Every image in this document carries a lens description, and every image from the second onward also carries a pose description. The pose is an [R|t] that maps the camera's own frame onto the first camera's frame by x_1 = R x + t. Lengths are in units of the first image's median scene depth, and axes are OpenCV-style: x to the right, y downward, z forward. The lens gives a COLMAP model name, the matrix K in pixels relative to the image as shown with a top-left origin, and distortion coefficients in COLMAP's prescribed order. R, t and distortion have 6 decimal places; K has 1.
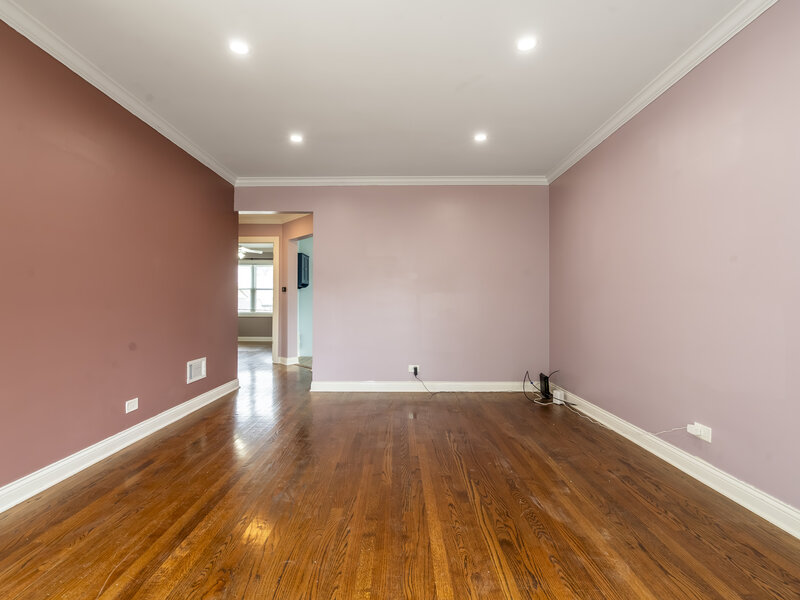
lens RADIAL K [[406.4, 0, 400.4], [0, 406.4, 301.1], [0, 0, 1]] dist [0.000481, 0.000275]
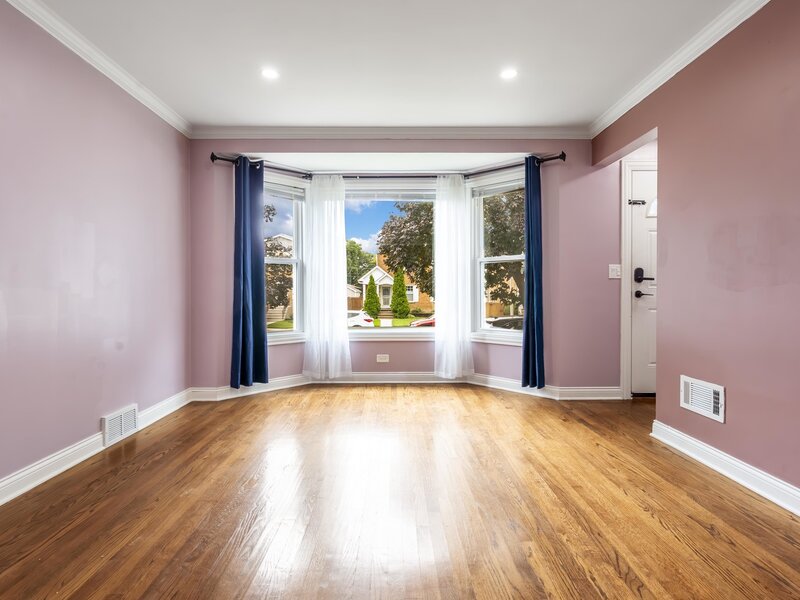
lens RADIAL K [[406.4, 0, 399.2], [0, 406.4, 297.2], [0, 0, 1]] dist [0.000481, 0.000275]
pose [[-0.999938, 0.003394, -0.010647, -0.071908], [0.003337, 0.999980, 0.005326, 0.020264], [0.010665, 0.005290, -0.999929, 1.947413]]
